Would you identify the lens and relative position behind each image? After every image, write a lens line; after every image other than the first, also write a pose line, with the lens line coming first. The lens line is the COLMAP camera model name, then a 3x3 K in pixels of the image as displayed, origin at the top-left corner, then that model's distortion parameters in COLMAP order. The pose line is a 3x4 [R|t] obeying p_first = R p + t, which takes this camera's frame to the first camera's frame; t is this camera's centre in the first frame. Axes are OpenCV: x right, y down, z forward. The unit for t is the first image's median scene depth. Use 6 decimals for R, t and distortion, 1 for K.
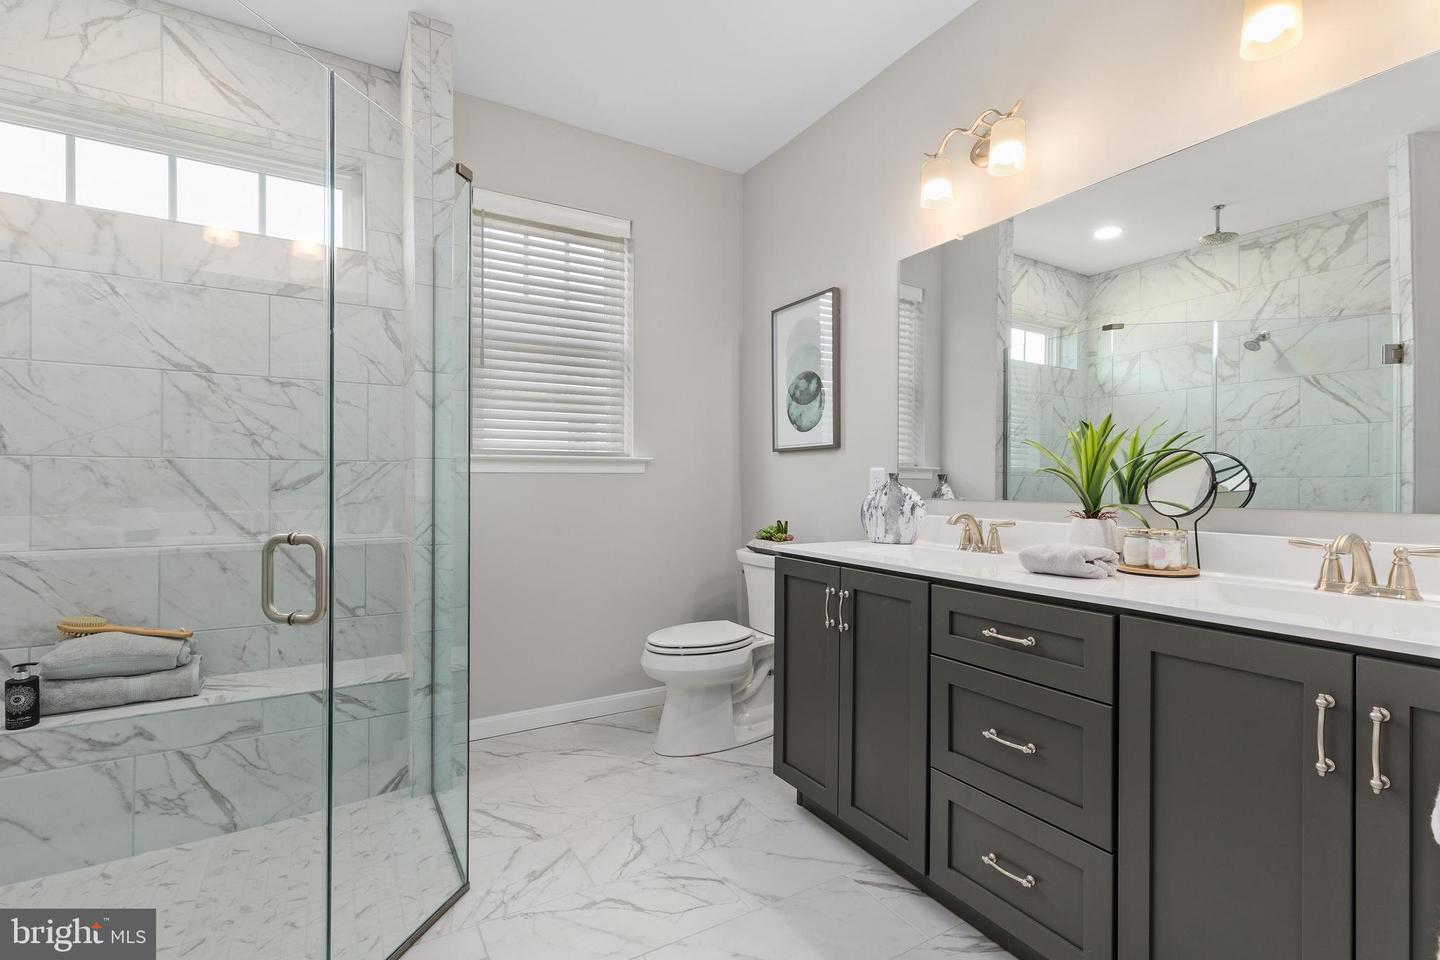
lens RADIAL K [[659.0, 0, 720.0], [0, 659.0, 480.0], [0, 0, 1]] dist [0.000240, 0.000384]
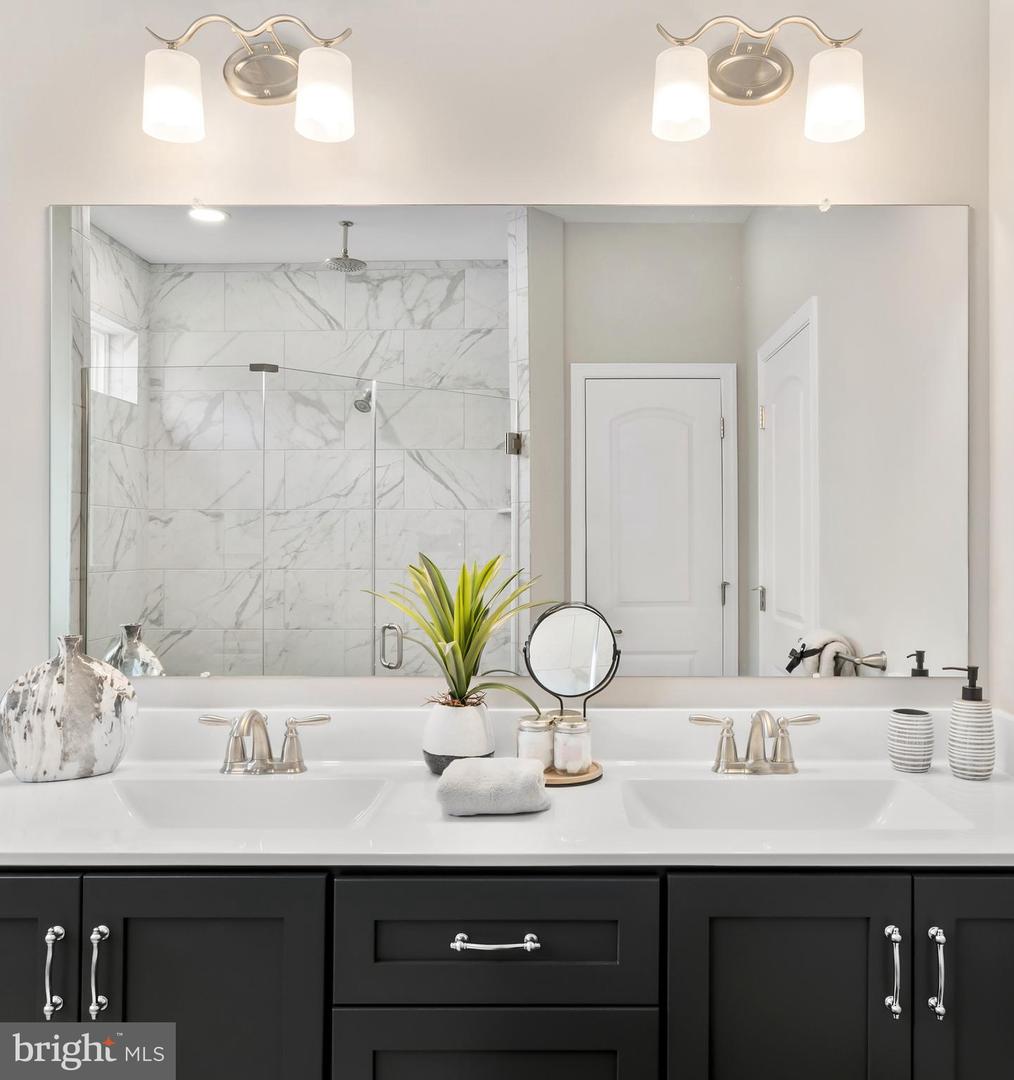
lens RADIAL K [[1019.8, 0, 507.2], [0, 1019.8, 526.5], [0, 0, 1]] dist [-0.008555, 0.015356]
pose [[0.512367, -0.009605, 0.858713, -0.203729], [0.002347, 0.999949, 0.009784, -0.088698], [-0.858763, -0.002998, 0.512364, 0.277907]]
